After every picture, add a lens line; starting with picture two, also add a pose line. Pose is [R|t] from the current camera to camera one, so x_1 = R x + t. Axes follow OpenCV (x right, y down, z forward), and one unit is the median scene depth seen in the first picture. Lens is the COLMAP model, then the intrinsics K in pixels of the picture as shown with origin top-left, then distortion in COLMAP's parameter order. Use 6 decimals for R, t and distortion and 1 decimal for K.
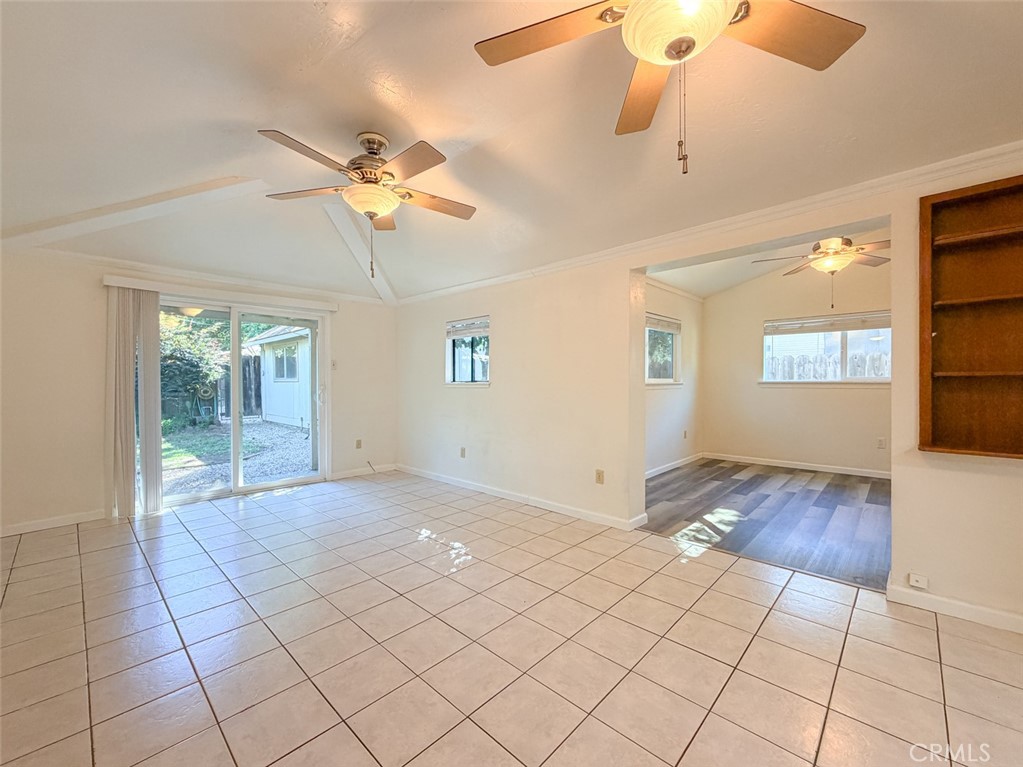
lens RADIAL K [[421.7, 0, 515.9], [0, 421.7, 386.0], [0, 0, 1]] dist [-0.002906, 0.000533]
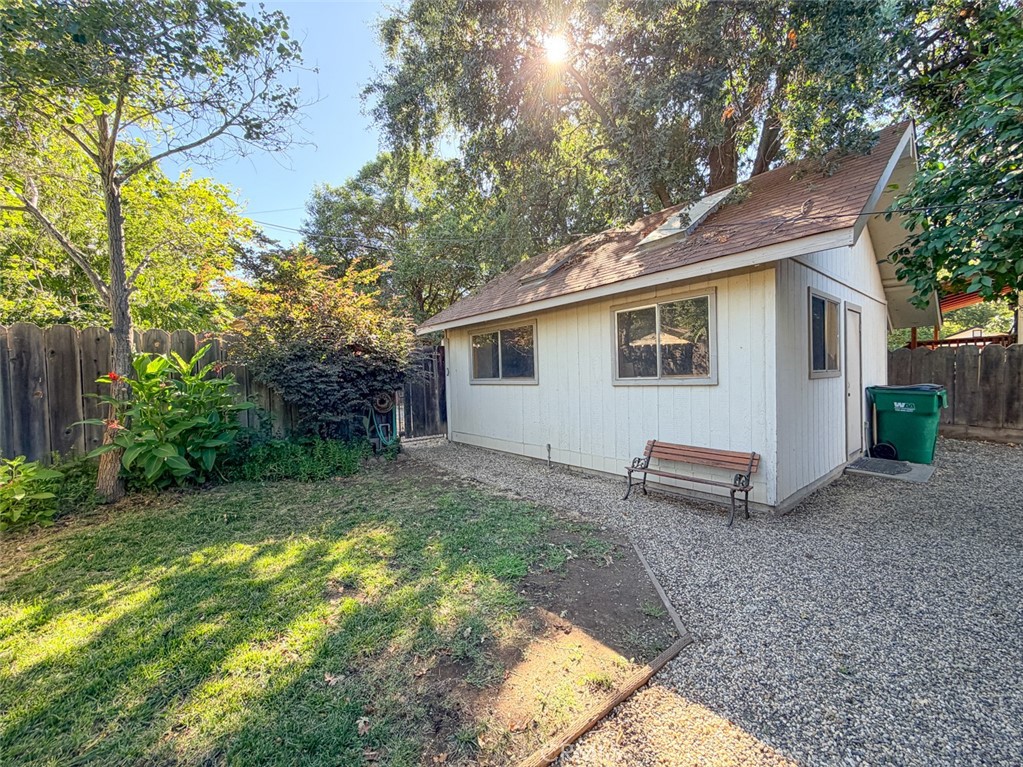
lens RADIAL K [[421.7, 0, 516.7], [0, 421.7, 386.8], [0, 0, 1]] dist [-0.002906, 0.000533]
pose [[0.988769, -0.020033, -0.148104, -1.255831], [0.021479, 0.999736, 0.008170, -0.030844], [0.147901, -0.011259, 0.988938, 1.094539]]
